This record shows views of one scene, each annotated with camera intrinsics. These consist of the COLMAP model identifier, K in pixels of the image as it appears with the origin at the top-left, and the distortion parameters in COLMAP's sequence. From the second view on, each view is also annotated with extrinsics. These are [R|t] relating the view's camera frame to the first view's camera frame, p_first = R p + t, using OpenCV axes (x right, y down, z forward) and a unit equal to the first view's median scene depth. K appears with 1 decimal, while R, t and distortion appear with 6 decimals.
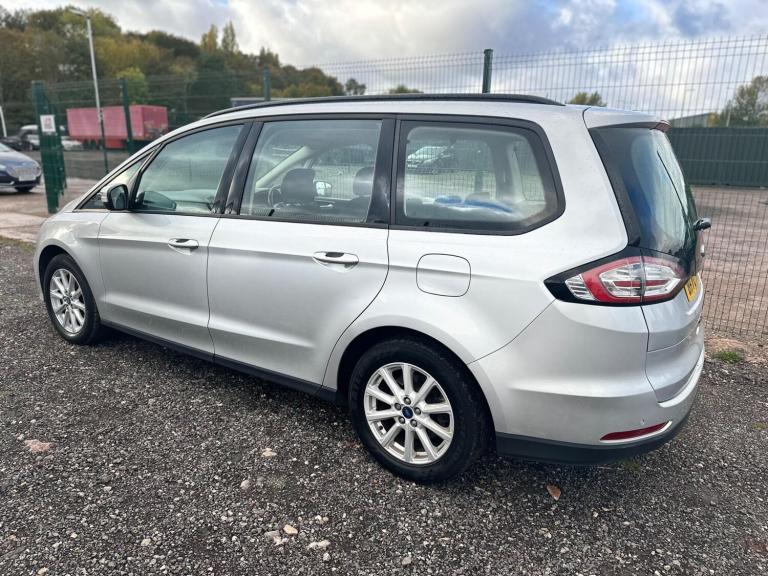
lens RADIAL K [[547.5, 0, 384.5], [0, 547.5, 291.7], [0, 0, 1]] dist [0.044285, -0.049439]
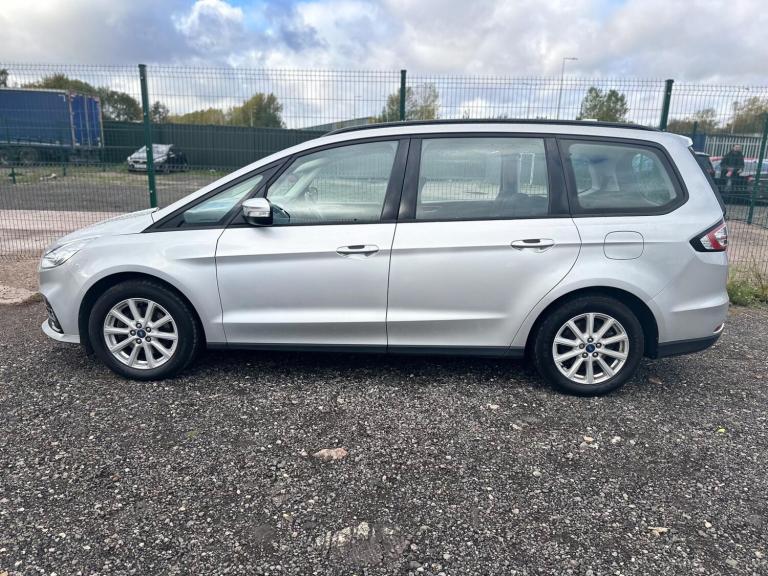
lens RADIAL K [[547.5, 0, 384.5], [0, 547.5, 291.7], [0, 0, 1]] dist [0.044285, -0.049439]
pose [[0.845145, -0.139726, 0.515952, -1.105693], [0.138131, 0.989535, 0.041715, -0.052907], [-0.516381, 0.036014, 0.855601, 0.066650]]
